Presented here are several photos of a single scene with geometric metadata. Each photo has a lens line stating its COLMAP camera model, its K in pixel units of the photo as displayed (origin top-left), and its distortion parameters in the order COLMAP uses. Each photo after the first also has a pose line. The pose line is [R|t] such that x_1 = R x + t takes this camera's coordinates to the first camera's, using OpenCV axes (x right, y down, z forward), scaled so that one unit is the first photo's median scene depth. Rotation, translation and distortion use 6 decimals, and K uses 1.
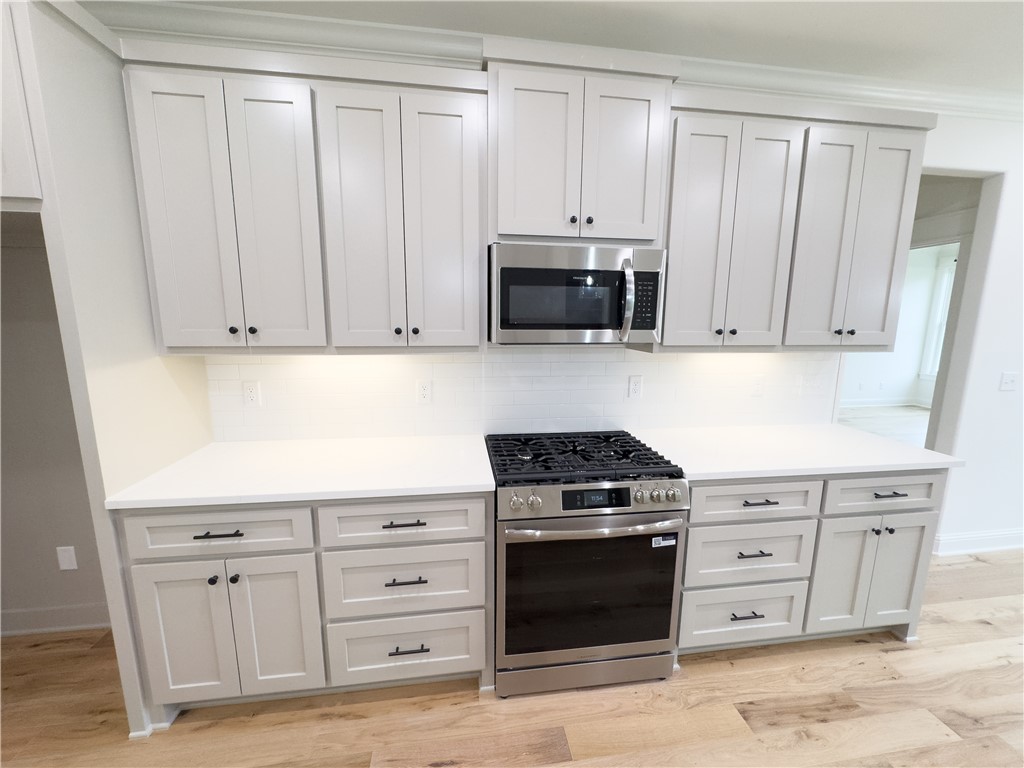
lens RADIAL K [[415.3, 0, 512.0], [0, 415.3, 382.9], [0, 0, 1]] dist [-0.004437, 0.001031]
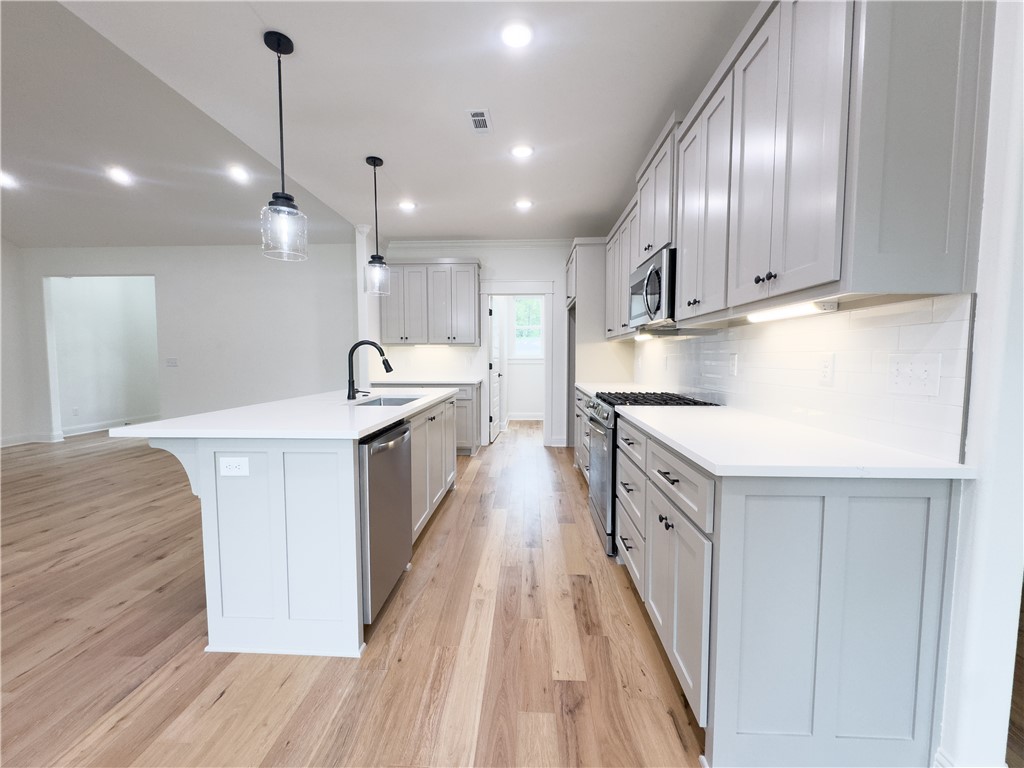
lens RADIAL K [[415.3, 0, 515.4], [0, 415.3, 378.0], [0, 0, 1]] dist [-0.004437, 0.001031]
pose [[-0.172842, 0.043756, -0.983977, 1.913007], [-0.166926, 0.983260, 0.073045, 0.074152], [0.970701, 0.176876, -0.162645, 0.874278]]
